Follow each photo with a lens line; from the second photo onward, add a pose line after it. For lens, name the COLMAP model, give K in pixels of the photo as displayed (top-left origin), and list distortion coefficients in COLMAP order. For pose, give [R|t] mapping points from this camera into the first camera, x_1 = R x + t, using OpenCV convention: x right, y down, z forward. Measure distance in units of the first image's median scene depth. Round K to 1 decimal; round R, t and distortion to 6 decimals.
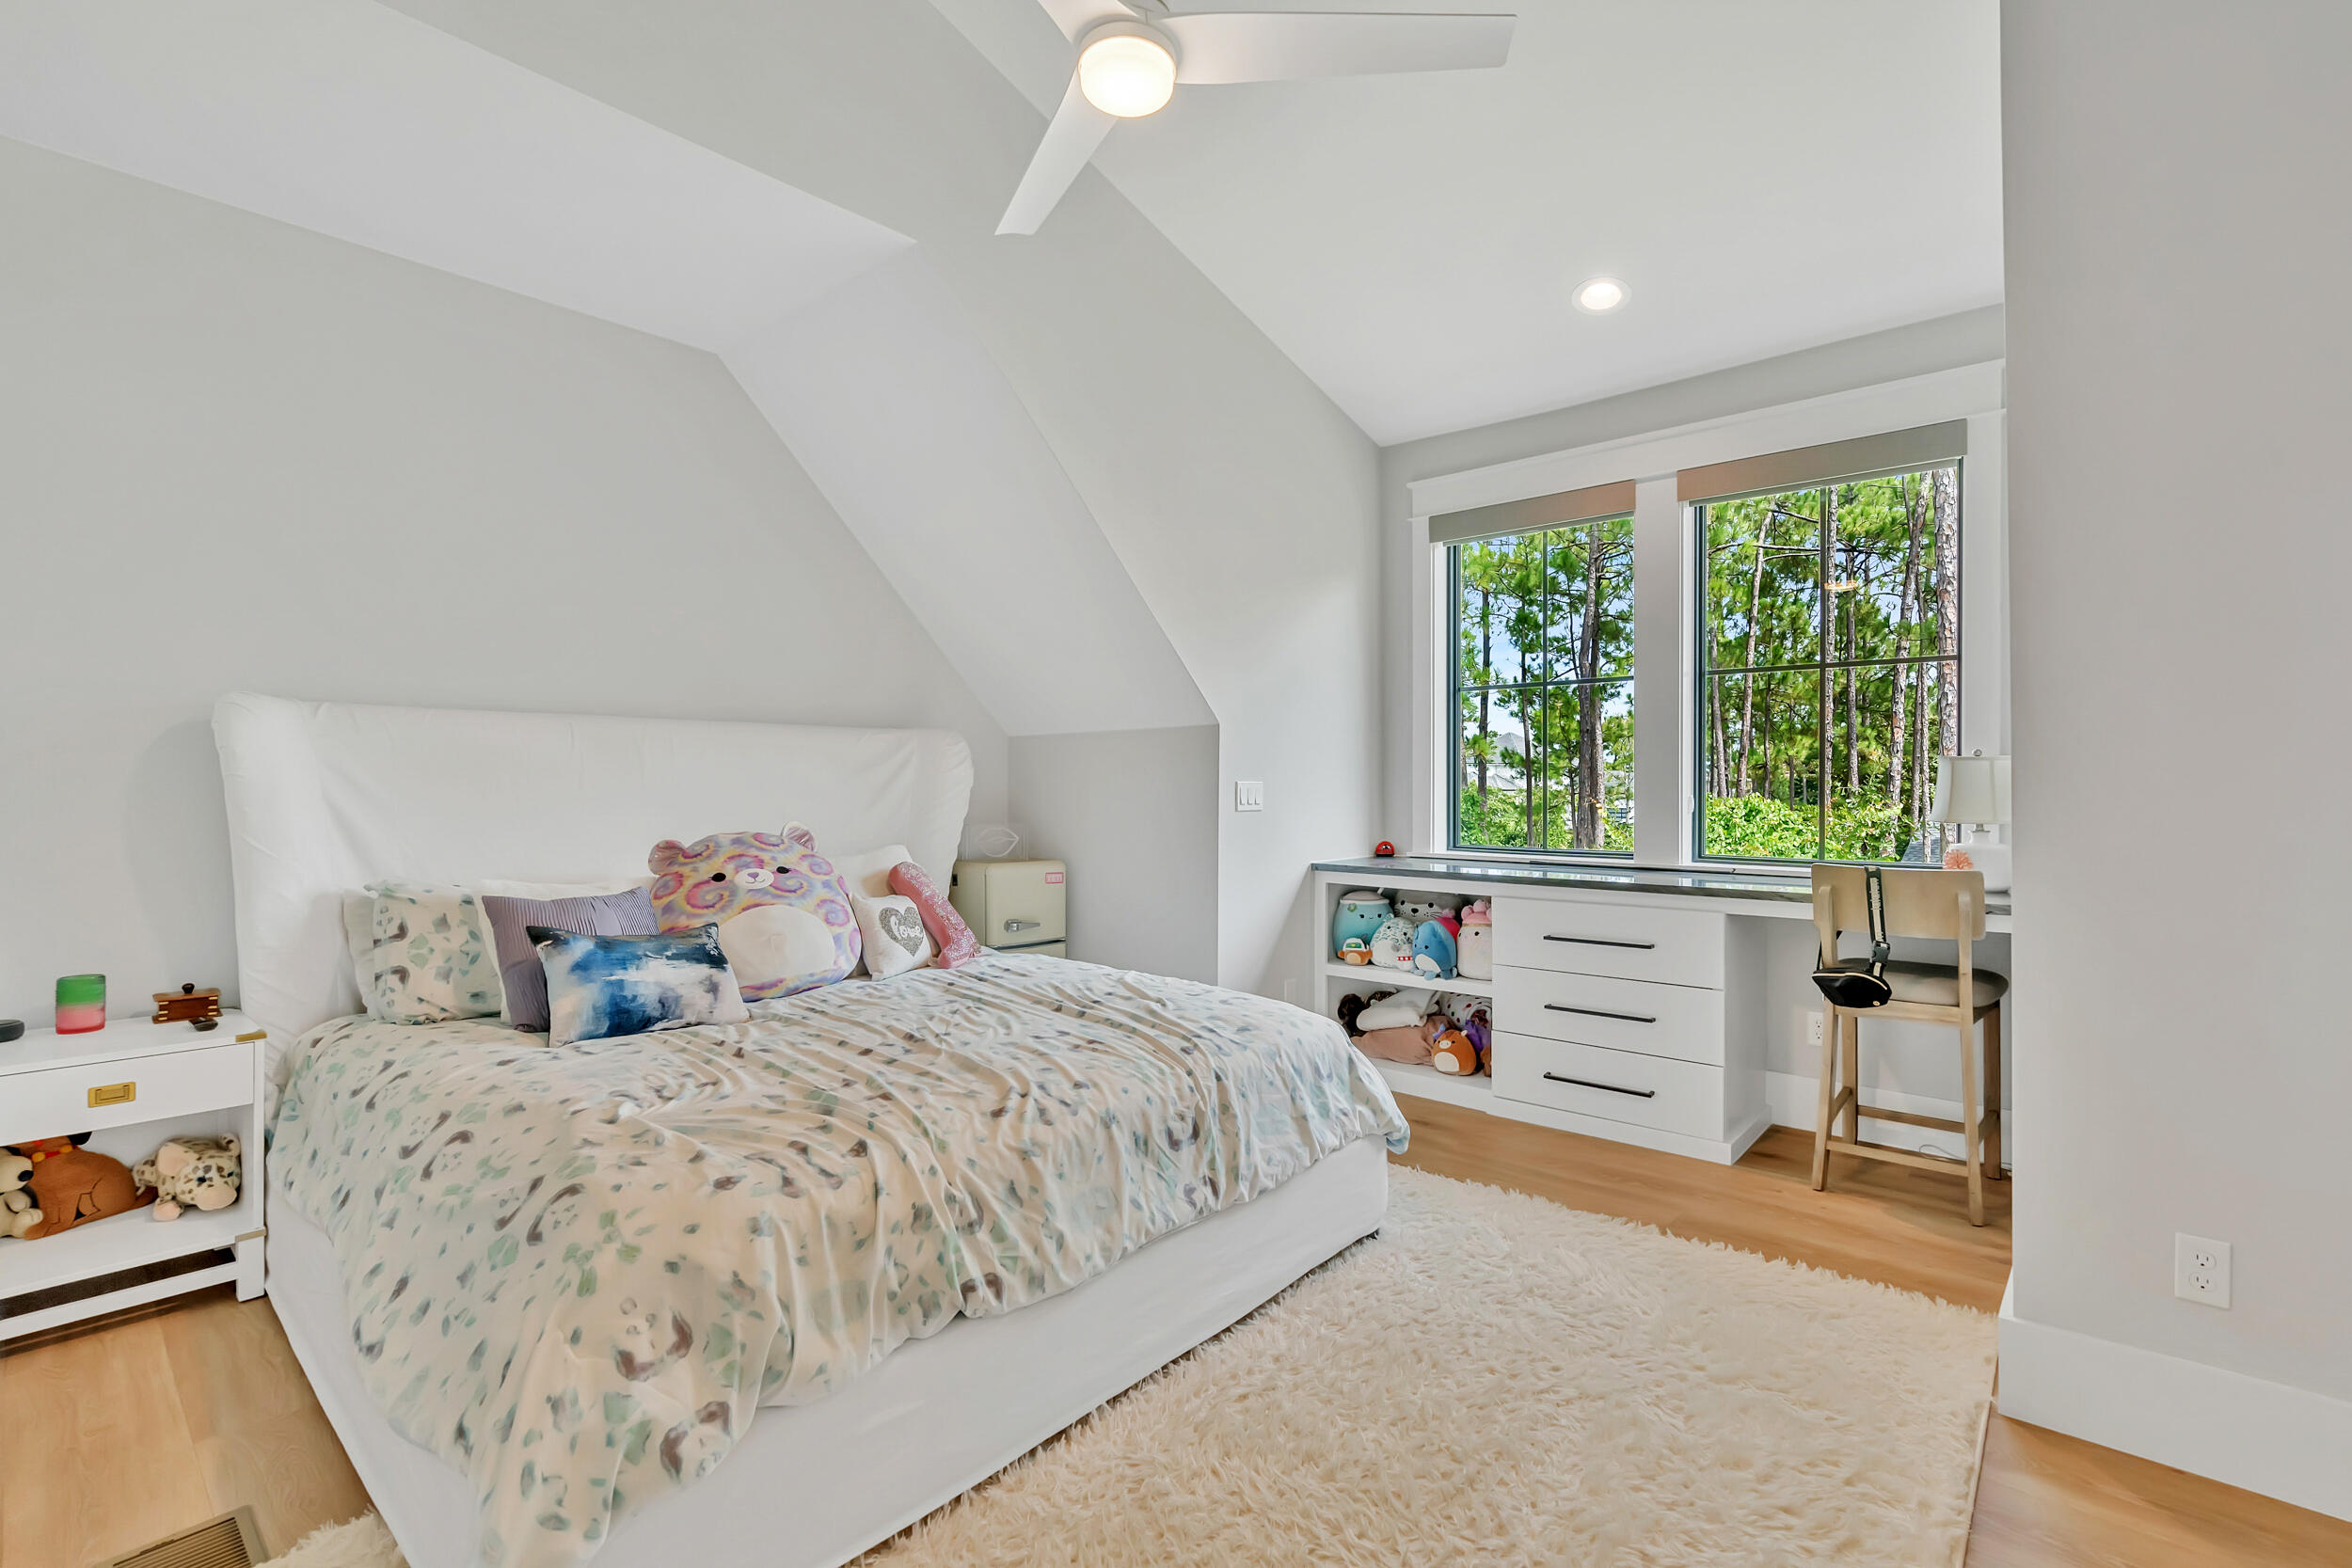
lens RADIAL K [[1056.2, 0, 1177.7], [0, 1056.2, 787.5], [0, 0, 1]] dist [-0.002918, -0.000328]
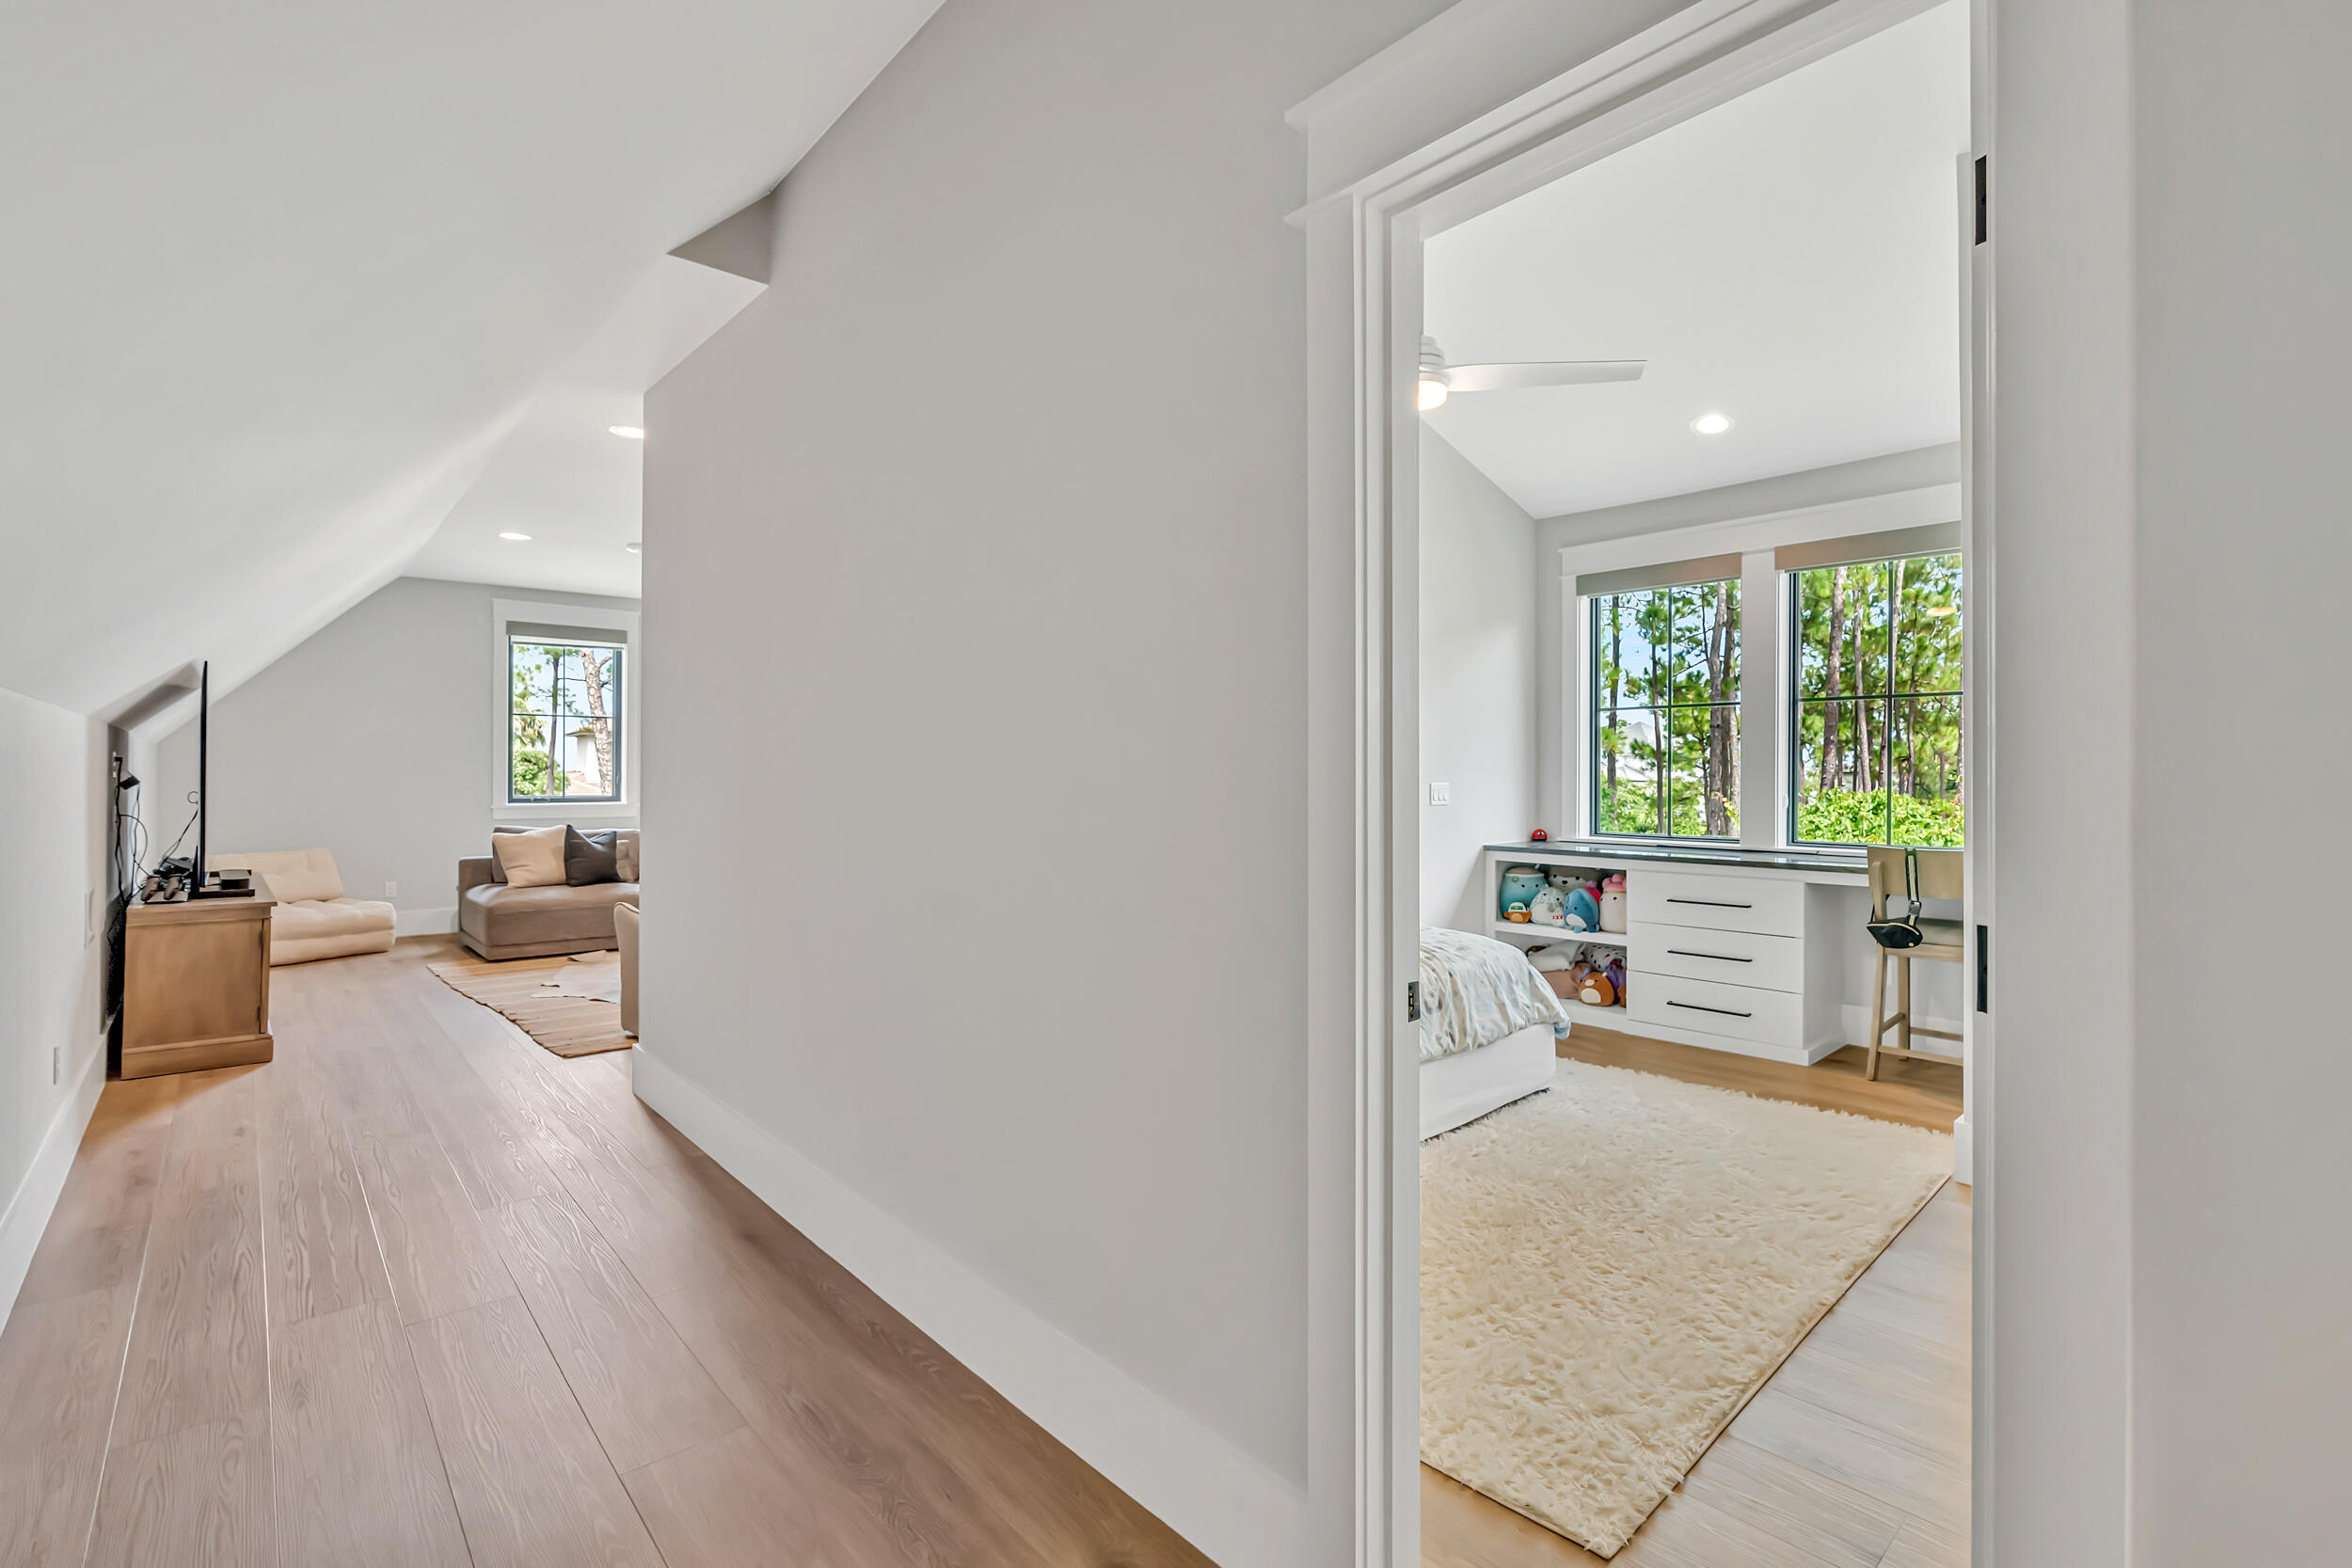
lens RADIAL K [[1056.2, 0, 1175.4], [0, 1056.2, 776.7], [0, 0, 1]] dist [-0.002918, -0.000328]
pose [[0.994015, 0.002180, -0.109221, -0.118779], [-0.002151, 0.999998, 0.000375, -0.013682], [0.109221, -0.000138, 0.994017, -0.371680]]
